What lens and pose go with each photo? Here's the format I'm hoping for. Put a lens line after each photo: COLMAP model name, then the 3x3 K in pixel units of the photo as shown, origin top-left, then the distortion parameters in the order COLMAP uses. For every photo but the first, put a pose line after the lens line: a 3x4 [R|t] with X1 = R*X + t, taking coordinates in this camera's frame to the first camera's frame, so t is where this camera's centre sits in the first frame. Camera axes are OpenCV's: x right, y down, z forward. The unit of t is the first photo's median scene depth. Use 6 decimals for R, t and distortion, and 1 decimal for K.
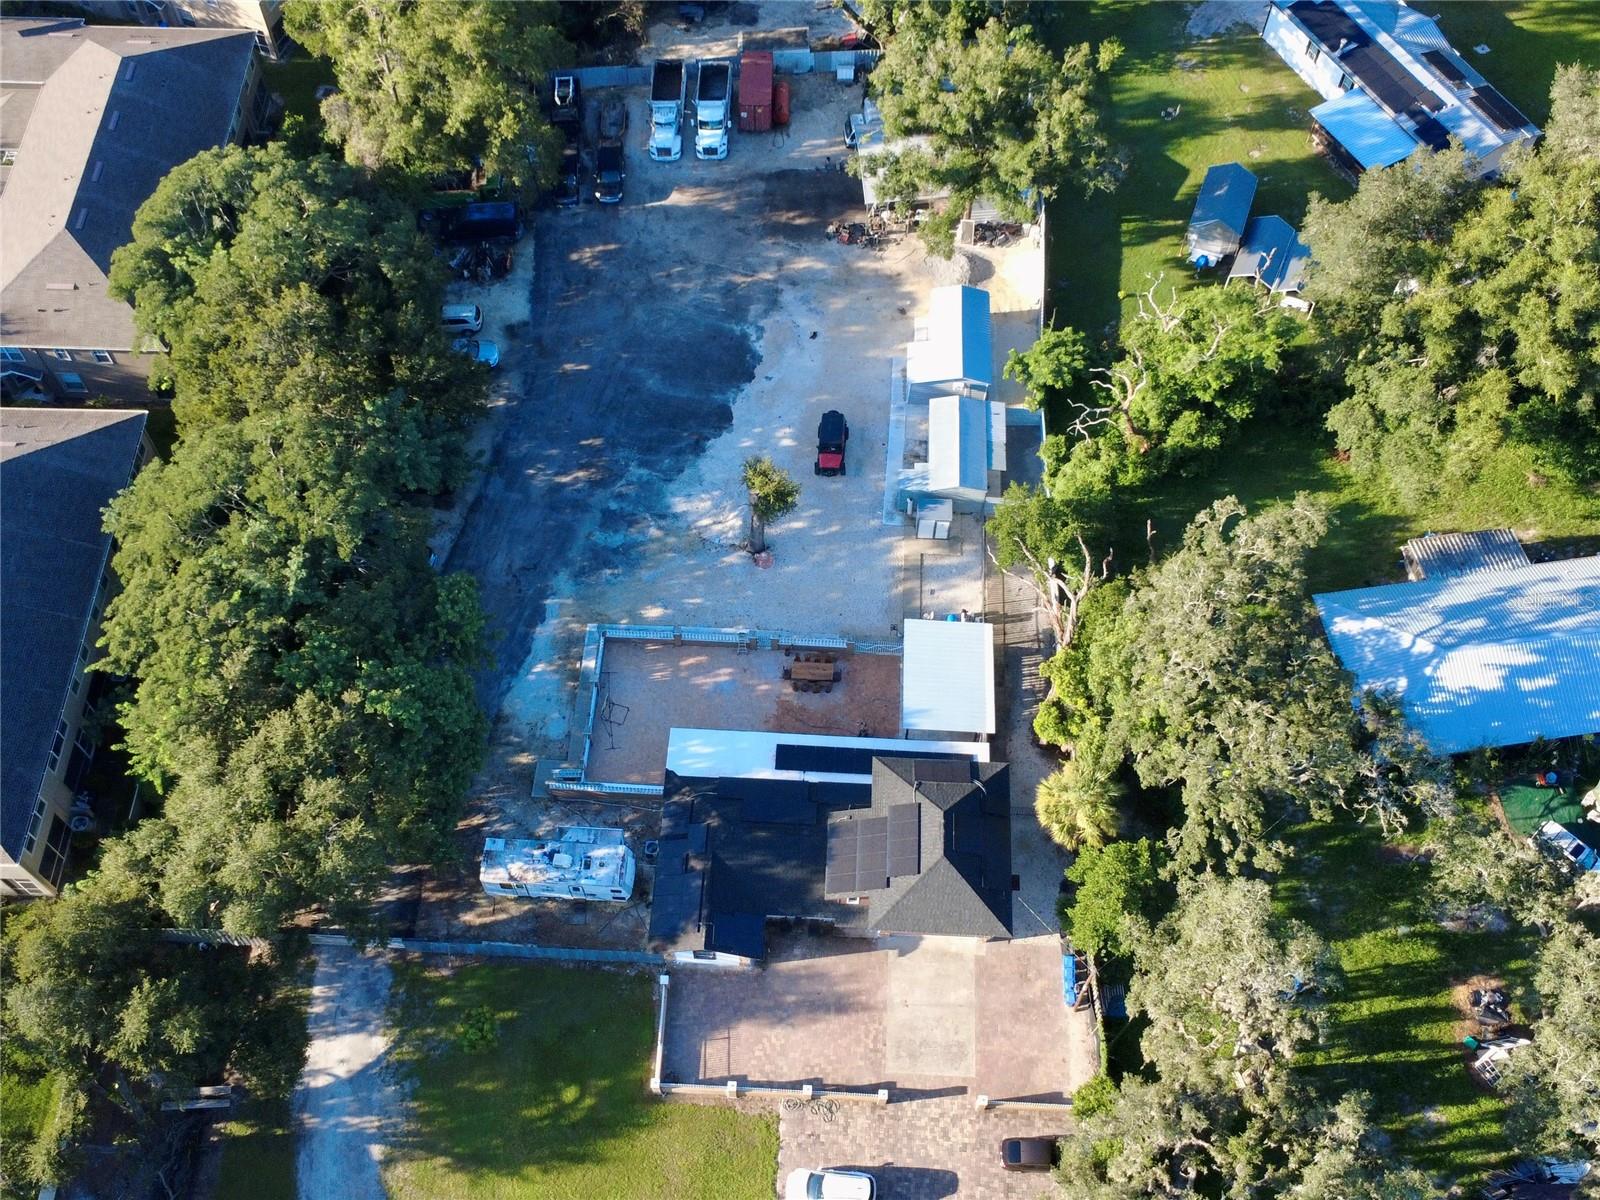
lens RADIAL K [[1607.7, 0, 798.8], [0, 1607.7, 599.2], [0, 0, 1]] dist [-0.003859, 0.000000]
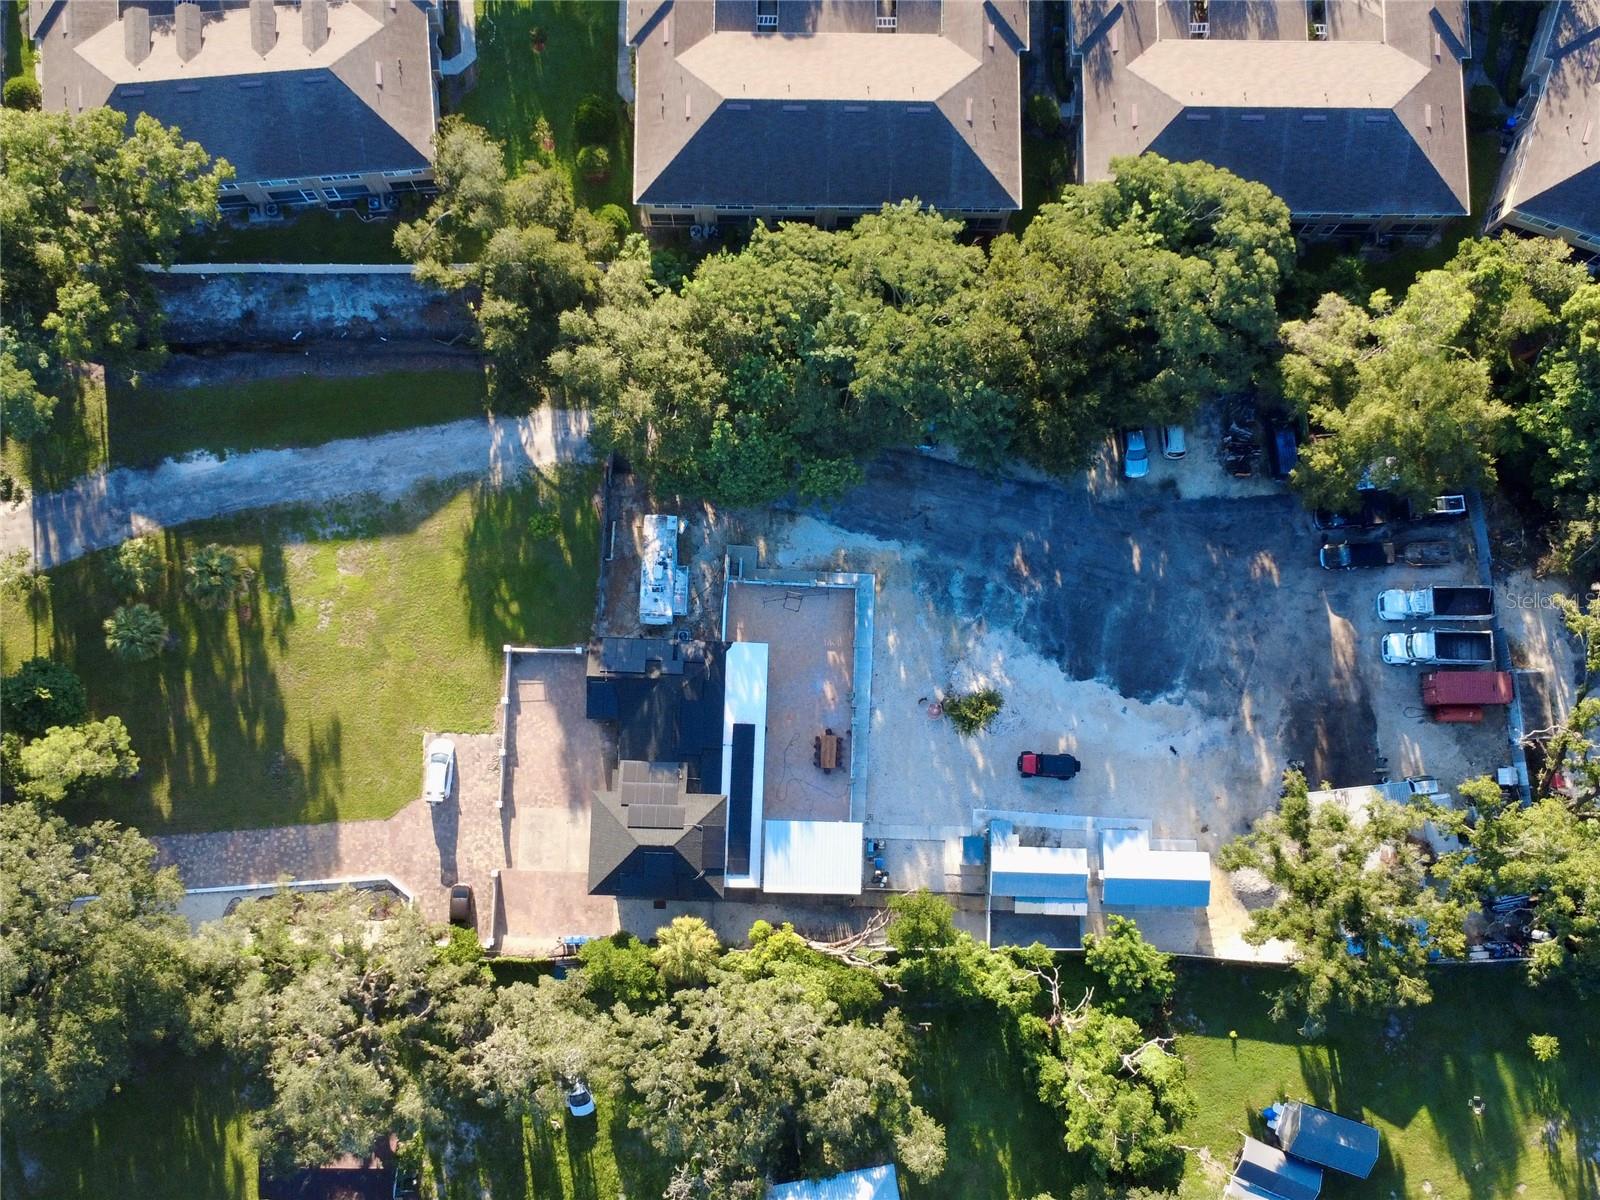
lens RADIAL K [[1607.7, 0, 805.2], [0, 1607.7, 604.6], [0, 0, 1]] dist [-0.003859, 0.000000]
pose [[0.017603, 0.989652, -0.142407, 0.071867], [-0.870964, 0.085125, 0.483917, -0.548121], [0.491032, 0.115513, 0.863449, -0.120201]]
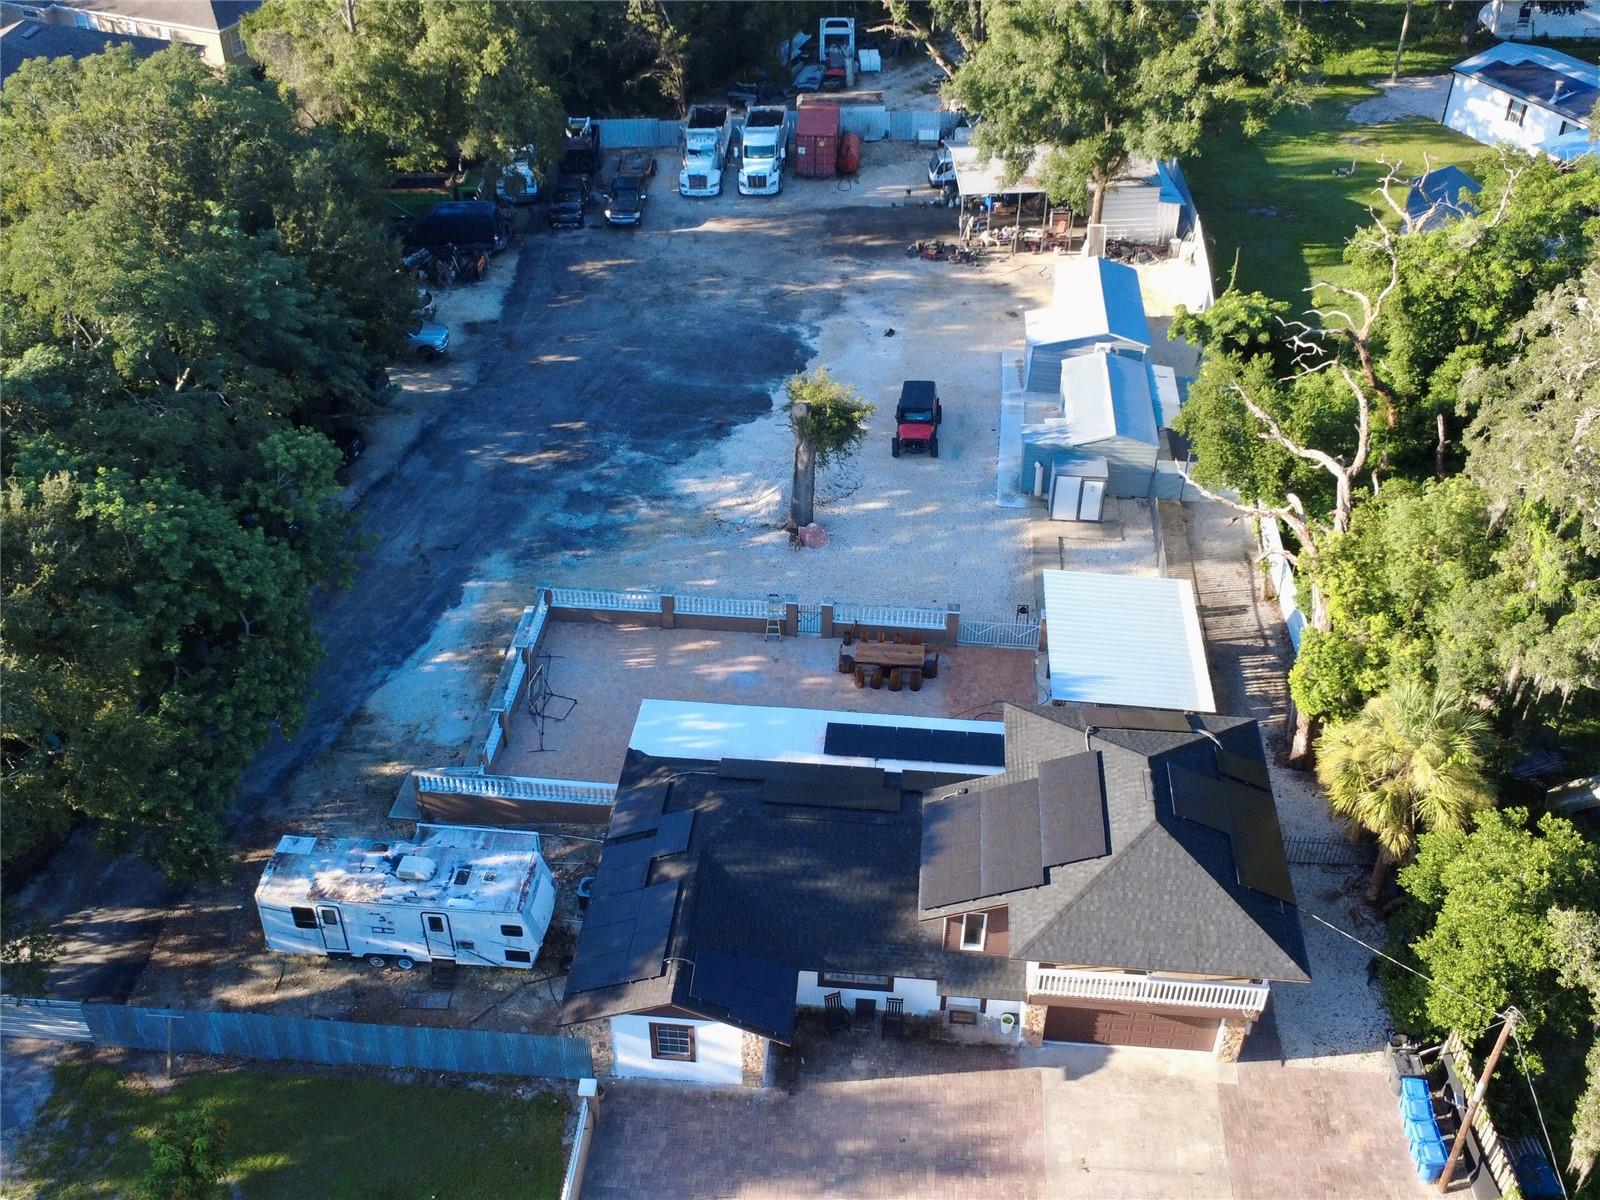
lens RADIAL K [[1607.7, 0, 793.2], [0, 1607.7, 604.7], [0, 0, 1]] dist [-0.003859, 0.000000]
pose [[0.999097, 0.020916, -0.036991, -0.005370], [-0.033461, 0.923810, -0.381385, 0.247513], [0.026195, 0.382279, 0.923676, 0.427858]]
